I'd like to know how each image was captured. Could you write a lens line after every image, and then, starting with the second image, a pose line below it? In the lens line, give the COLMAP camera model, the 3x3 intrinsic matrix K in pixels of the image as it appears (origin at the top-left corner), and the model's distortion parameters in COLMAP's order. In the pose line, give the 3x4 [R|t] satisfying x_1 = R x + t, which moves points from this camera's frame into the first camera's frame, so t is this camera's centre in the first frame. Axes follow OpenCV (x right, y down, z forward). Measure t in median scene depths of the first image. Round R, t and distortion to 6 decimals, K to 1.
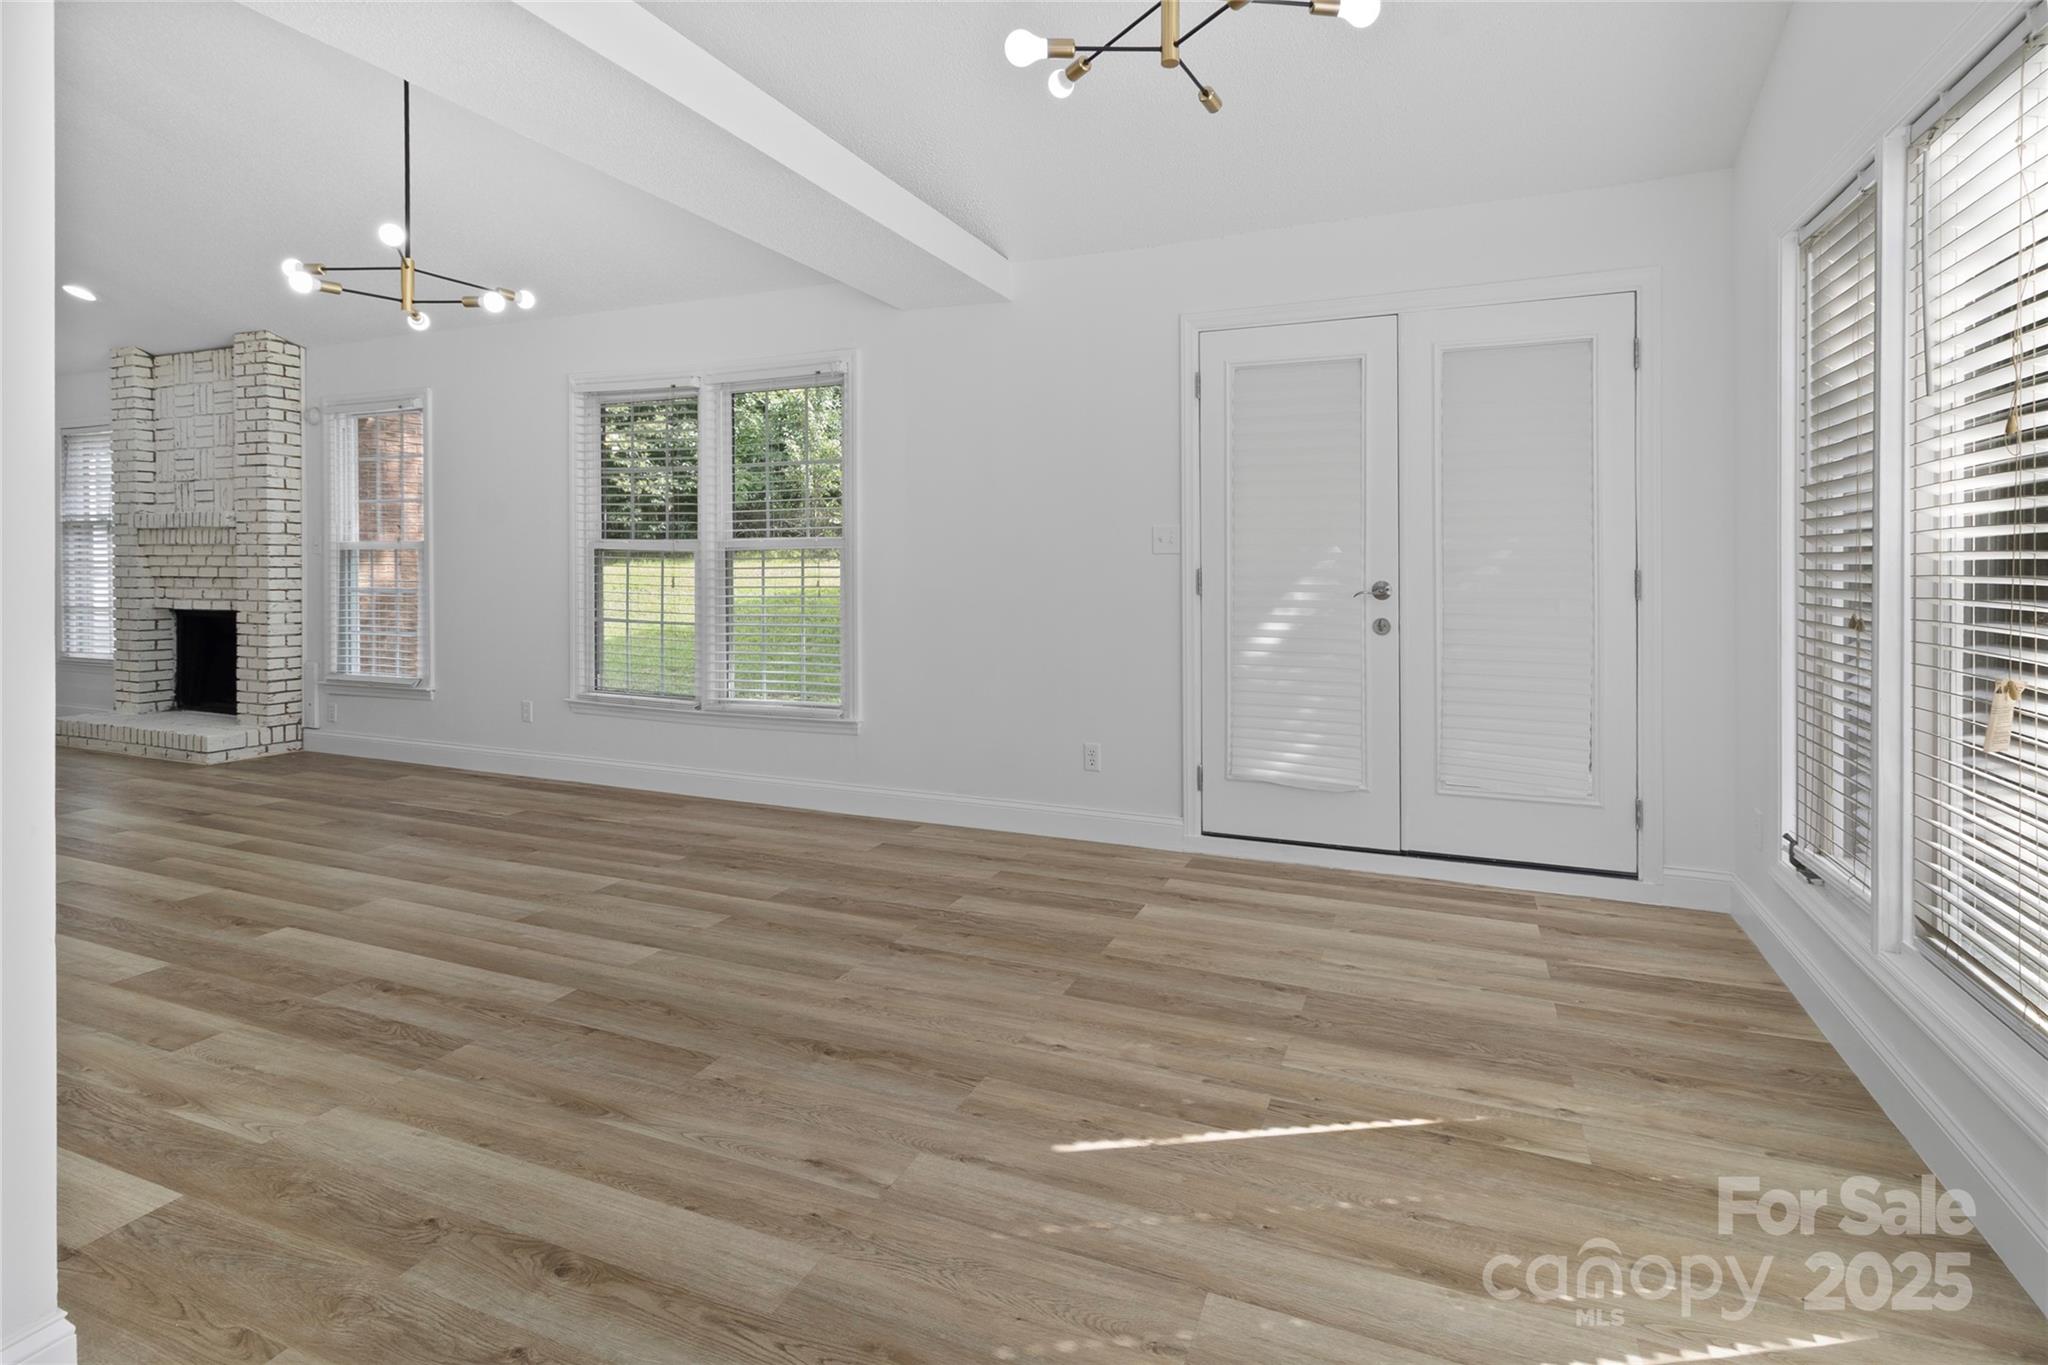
lens RADIAL K [[1031.7, 0, 1023.3], [0, 1031.7, 595.4], [0, 0, 1]] dist [0.001331, 0.000251]
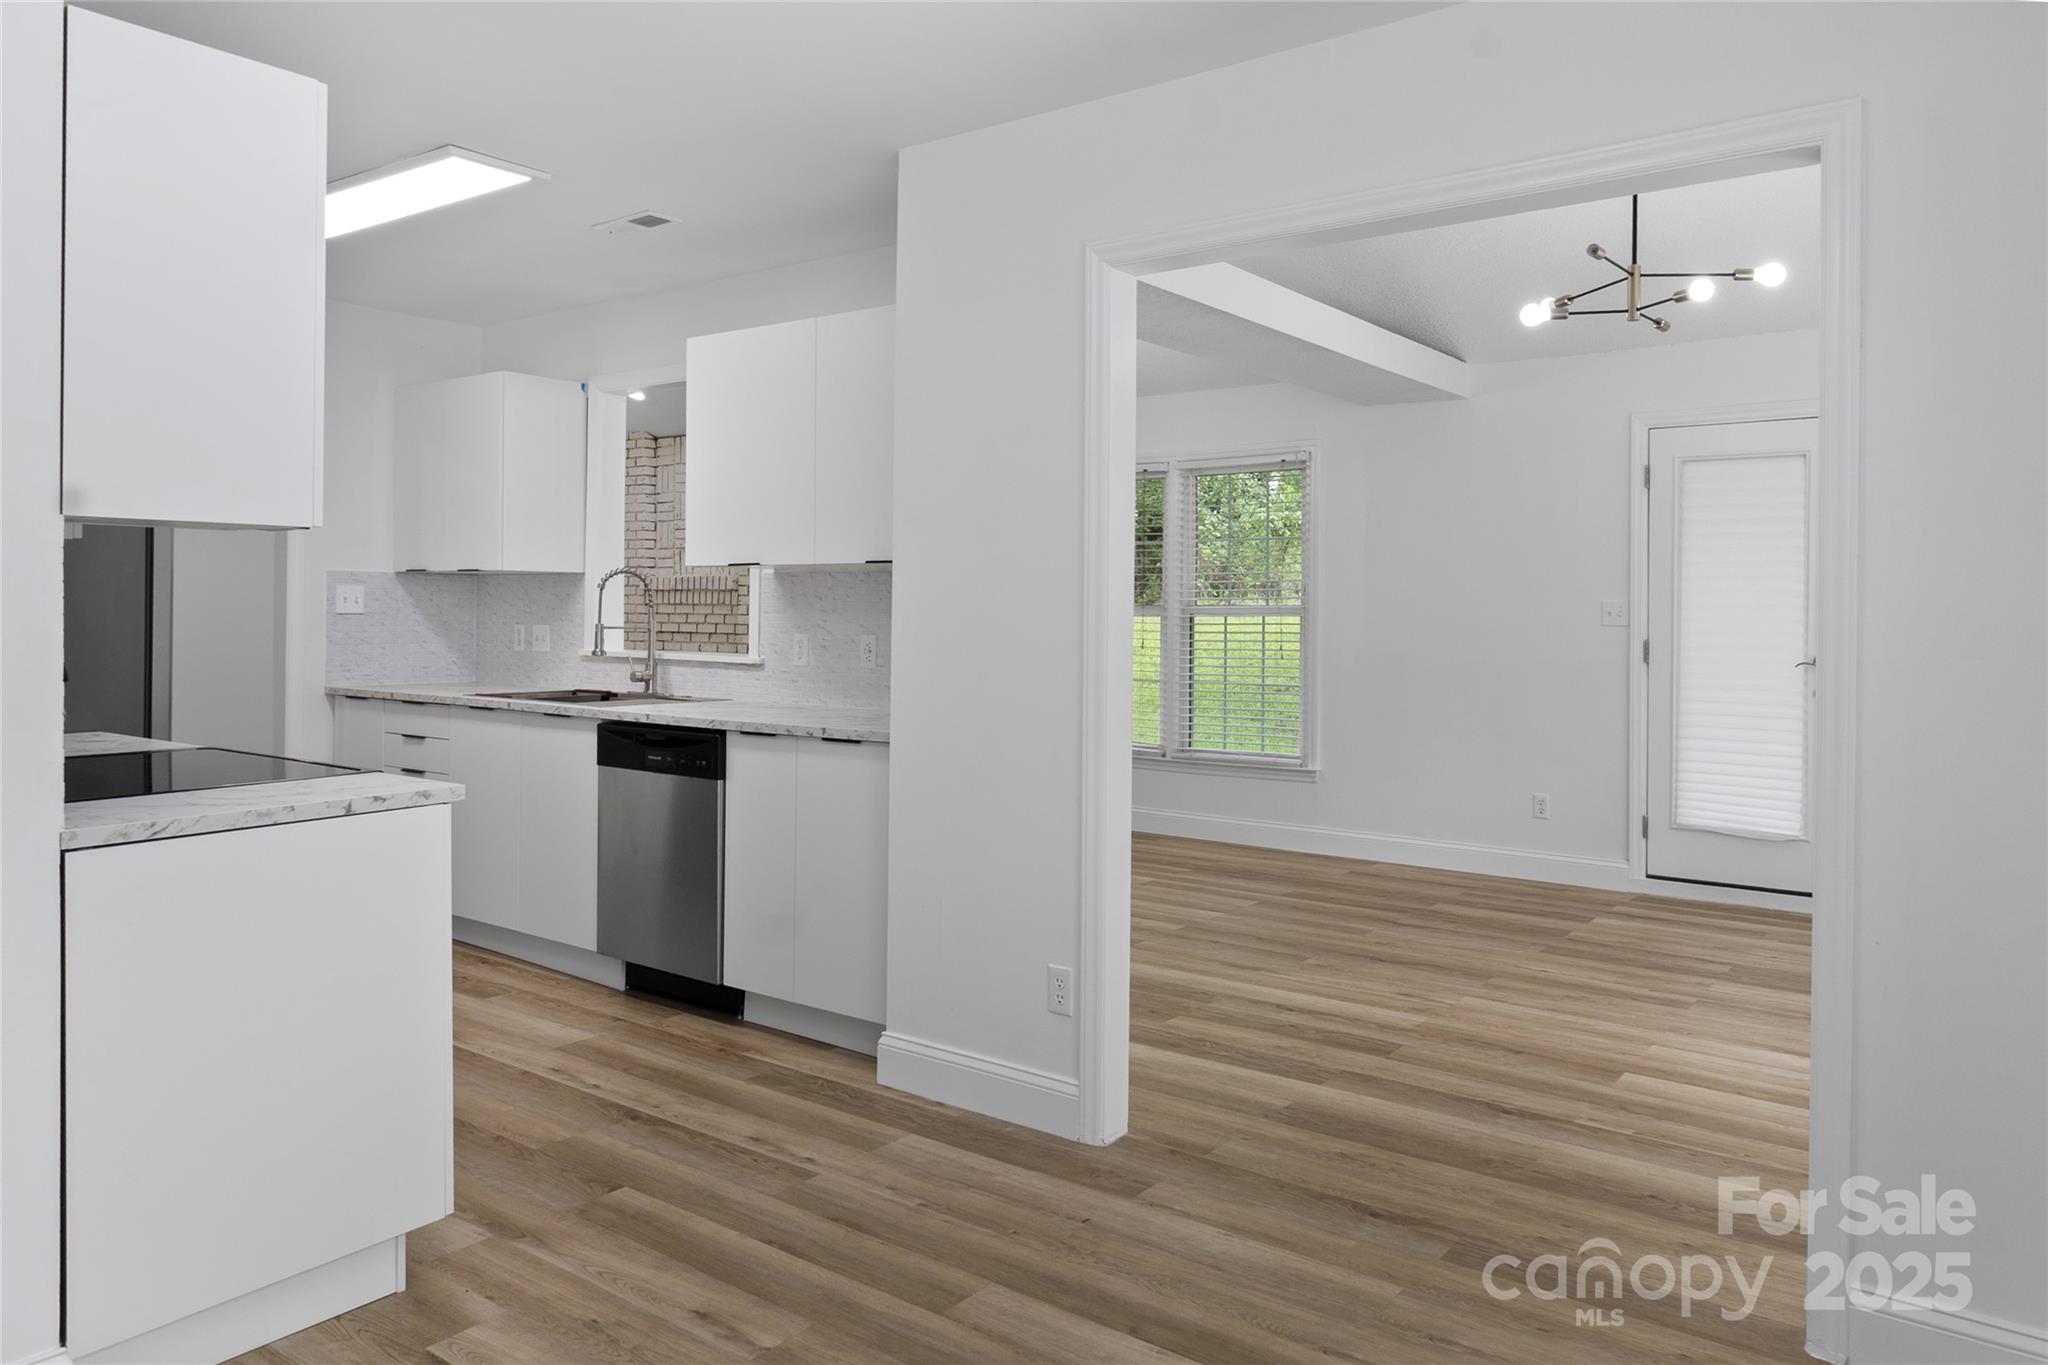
lens RADIAL K [[1381.7, 0, 1022.2], [0, 1381.7, 640.5], [0, 0, 1]] dist [0.003735, 0.001140]
pose [[0.968870, 0.012390, -0.247258, -0.125199], [-0.014941, 0.999853, -0.008444, -0.002435], [0.247117, 0.011875, 0.968913, -0.677786]]
